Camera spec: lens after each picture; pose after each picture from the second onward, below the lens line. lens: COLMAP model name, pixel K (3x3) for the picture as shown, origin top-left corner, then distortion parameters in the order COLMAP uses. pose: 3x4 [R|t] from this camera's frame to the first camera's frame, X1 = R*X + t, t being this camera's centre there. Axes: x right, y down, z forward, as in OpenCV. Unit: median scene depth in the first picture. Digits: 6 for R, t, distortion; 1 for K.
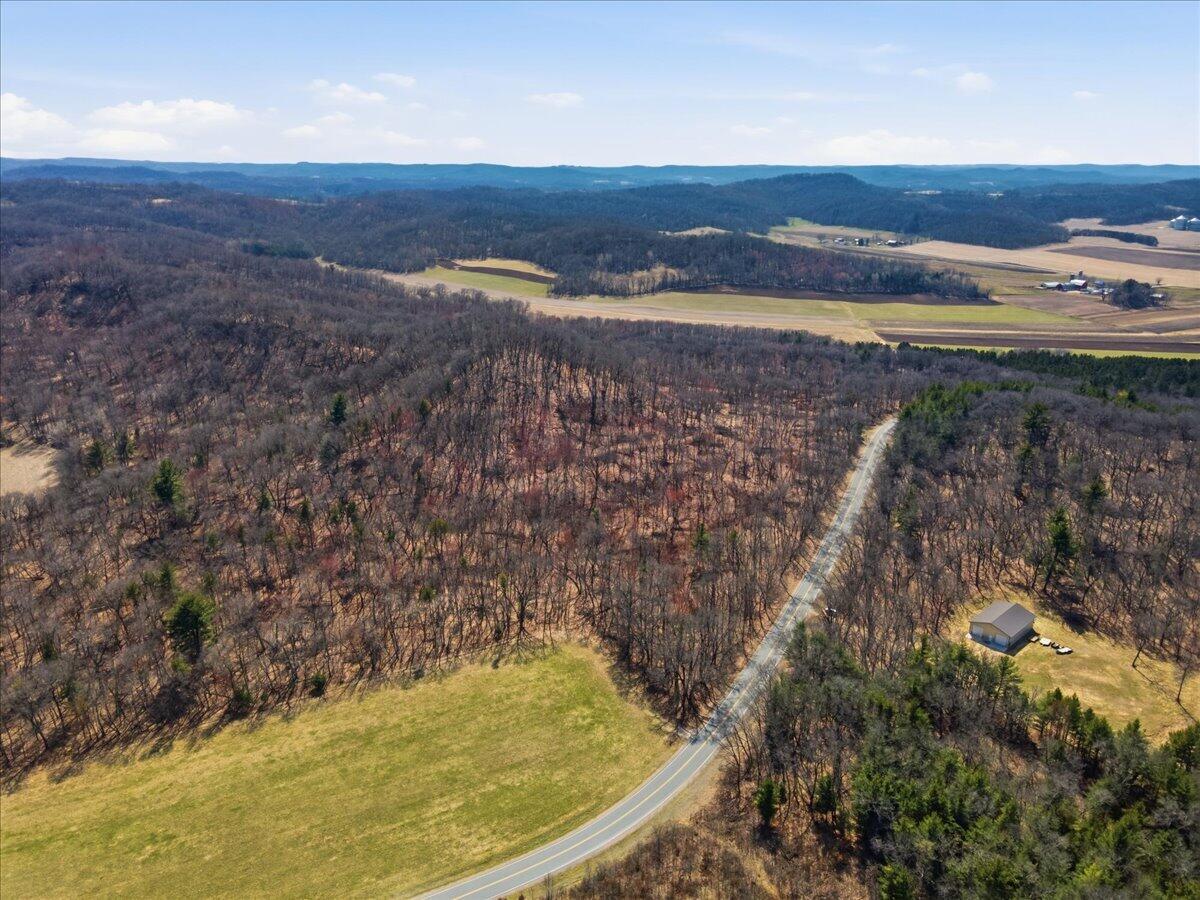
lens RADIAL K [[870.0, 0, 602.9], [0, 870.0, 452.2], [0, 0, 1]] dist [0.025441, 0.026959]
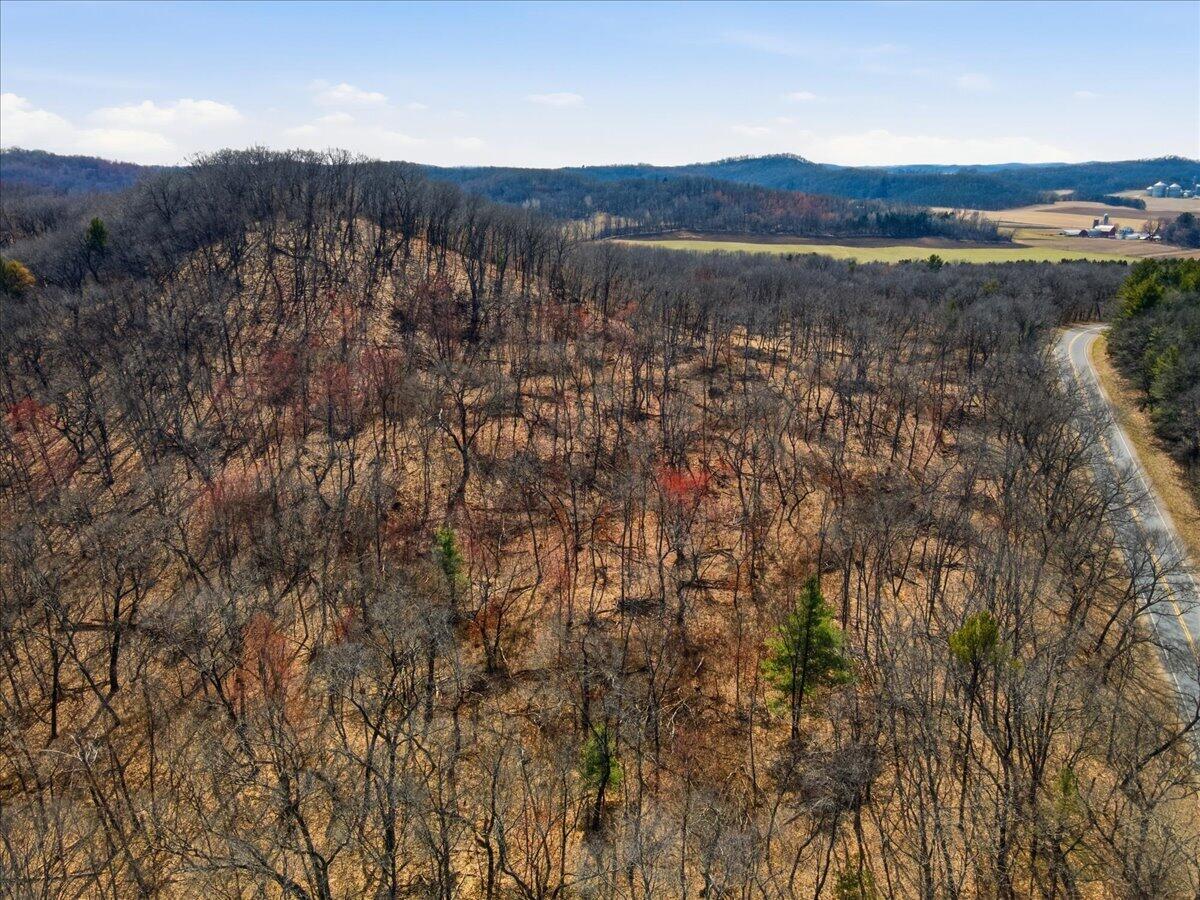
lens RADIAL K [[870.0, 0, 599.0], [0, 870.0, 450.8], [0, 0, 1]] dist [0.025441, 0.026959]
pose [[0.997753, -0.029665, 0.060068, 0.025684], [0.030442, 0.999464, -0.012068, 0.032950], [-0.059677, 0.013870, 0.998121, 0.557527]]
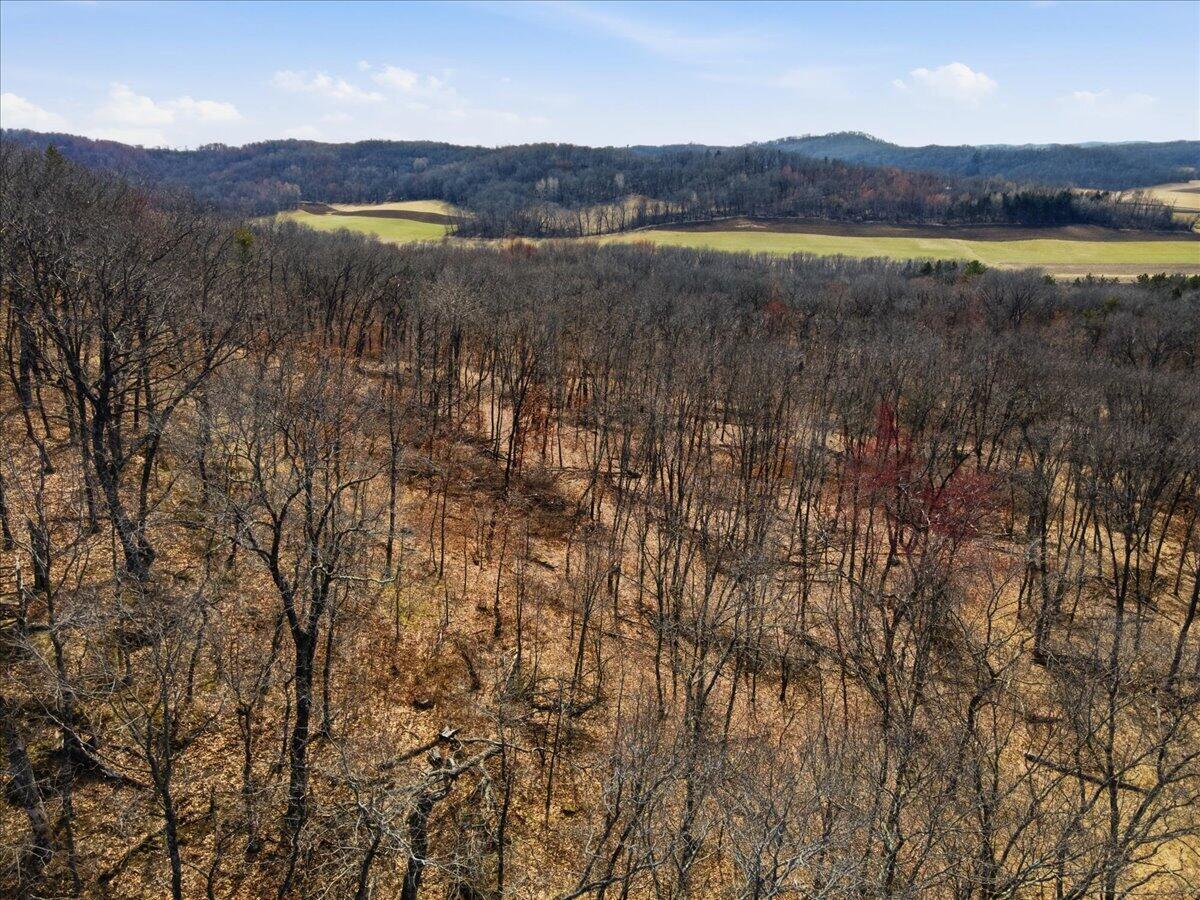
lens RADIAL K [[870.0, 0, 589.7], [0, 870.0, 447.7], [0, 0, 1]] dist [0.025441, 0.026959]
pose [[0.999891, -0.013893, -0.004932, 0.090247], [0.013896, 0.999903, 0.000561, -0.090600], [0.004923, -0.000629, 0.999988, 0.996996]]
